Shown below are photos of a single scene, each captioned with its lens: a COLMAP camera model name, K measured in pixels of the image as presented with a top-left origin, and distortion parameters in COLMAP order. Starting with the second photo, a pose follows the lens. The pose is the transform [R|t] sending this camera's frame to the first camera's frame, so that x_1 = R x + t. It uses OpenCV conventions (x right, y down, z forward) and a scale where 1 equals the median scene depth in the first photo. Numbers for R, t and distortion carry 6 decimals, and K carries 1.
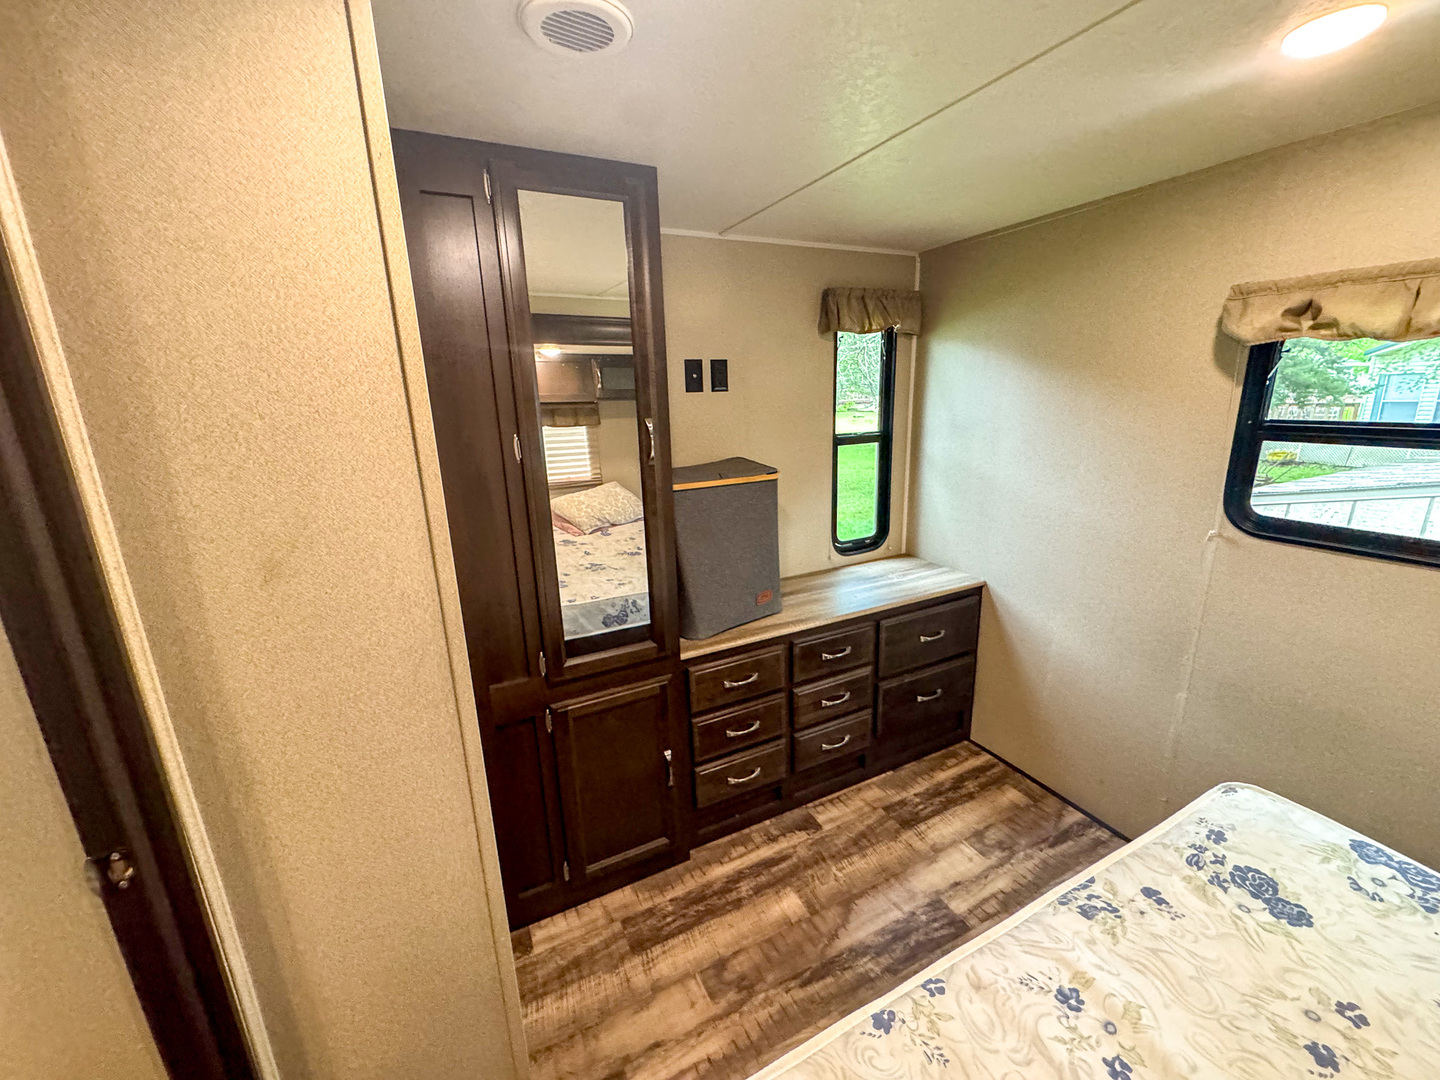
lens RADIAL K [[579.8, 0, 723.3], [0, 579.8, 544.4], [0, 0, 1]] dist [-0.002700, 0.001343]
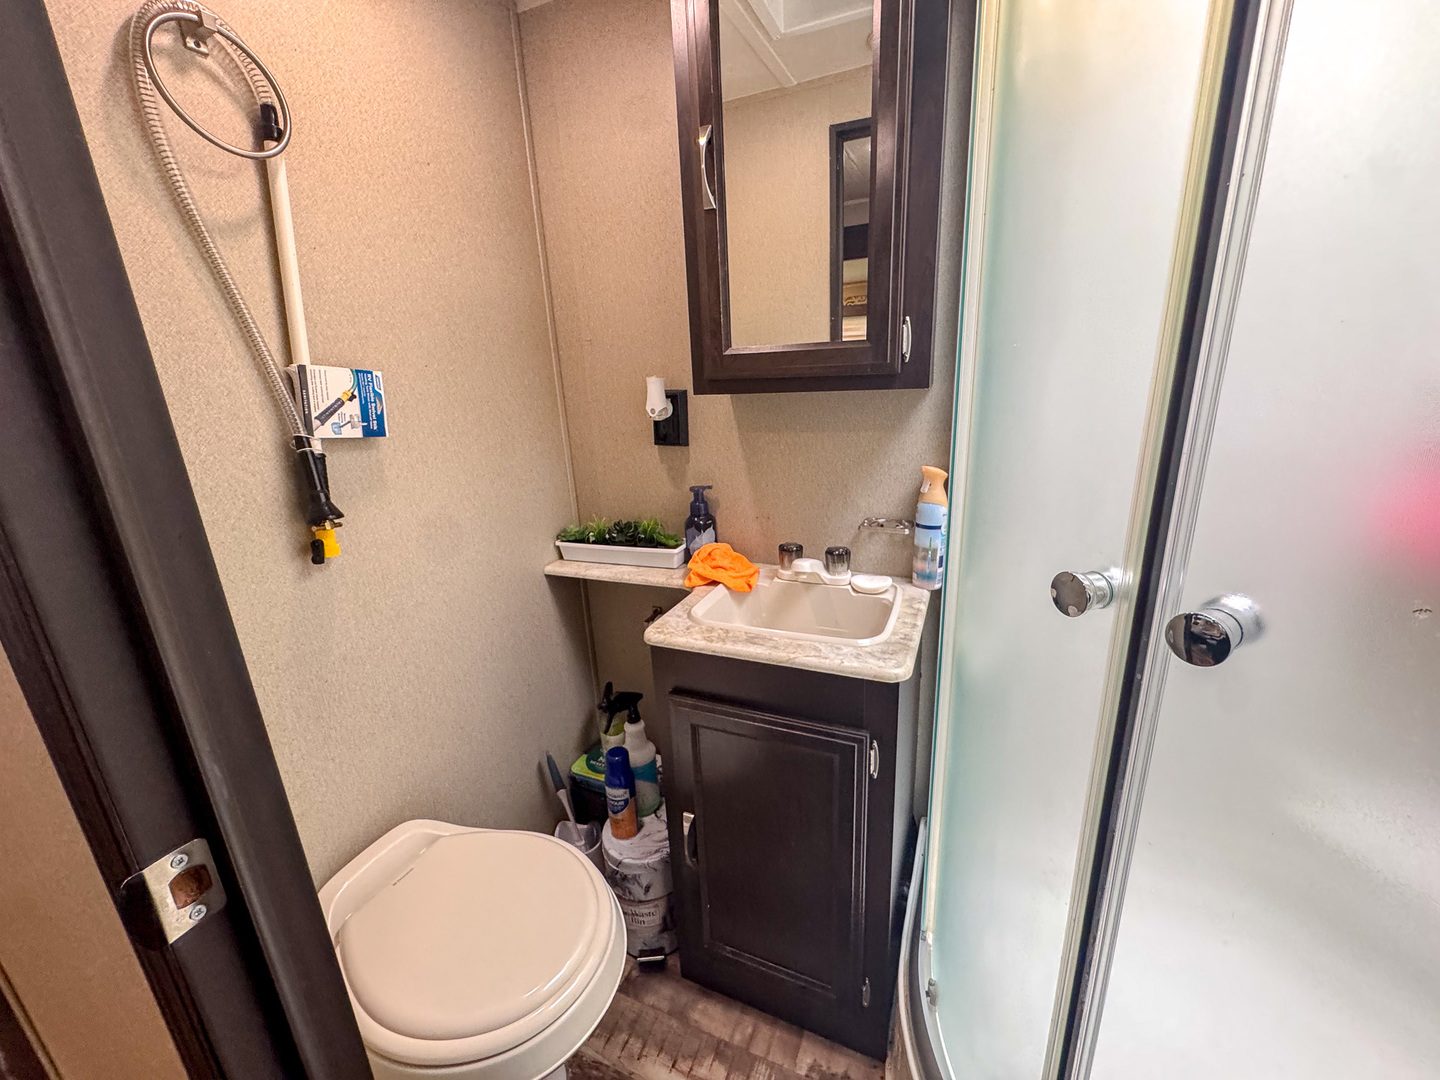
lens RADIAL K [[579.8, 0, 719.4], [0, 579.8, 541.5], [0, 0, 1]] dist [-0.002700, 0.001343]
pose [[0.764234, -0.192073, 0.615674, -0.900670], [0.191483, 0.979153, 0.067781, 0.021425], [-0.615858, 0.066090, 0.785080, -0.569644]]
